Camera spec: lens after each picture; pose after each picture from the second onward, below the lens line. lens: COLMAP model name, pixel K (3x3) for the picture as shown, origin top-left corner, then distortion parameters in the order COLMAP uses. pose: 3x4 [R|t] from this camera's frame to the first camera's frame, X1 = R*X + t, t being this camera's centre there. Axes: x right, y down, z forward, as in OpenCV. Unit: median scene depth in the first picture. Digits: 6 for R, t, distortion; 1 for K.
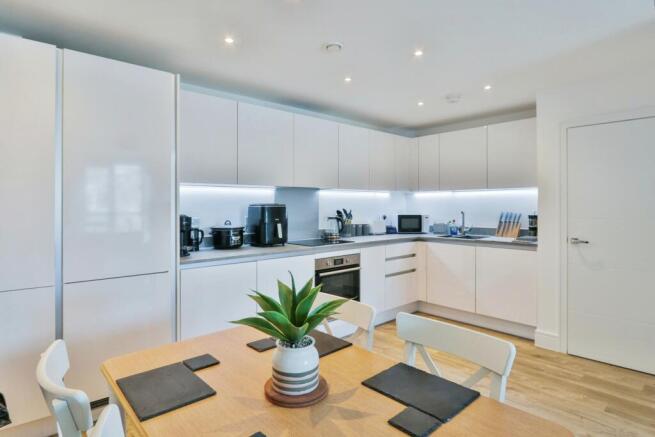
lens RADIAL K [[359.4, 0, 327.5], [0, 359.4, 218.5], [0, 0, 1]] dist [-0.005060, -0.001575]
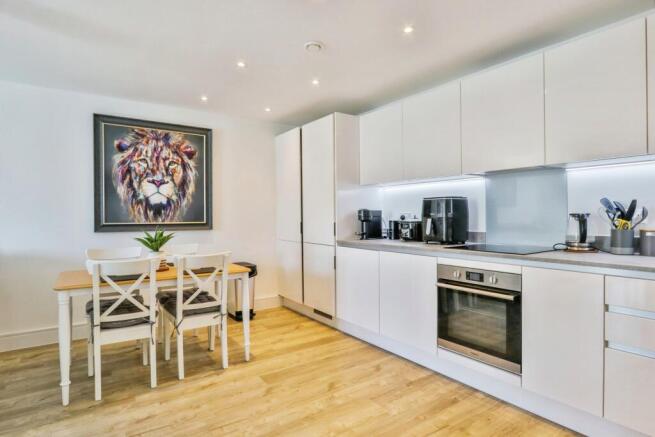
lens RADIAL K [[359.4, 0, 327.5], [0, 359.4, 218.5], [0, 0, 1]] dist [-0.005060, -0.001575]
pose [[-0.118951, 0.005912, -0.992883, 0.620886], [-0.026263, 0.999614, 0.009098, 0.010068], [0.992553, 0.027158, -0.118750, 0.677418]]
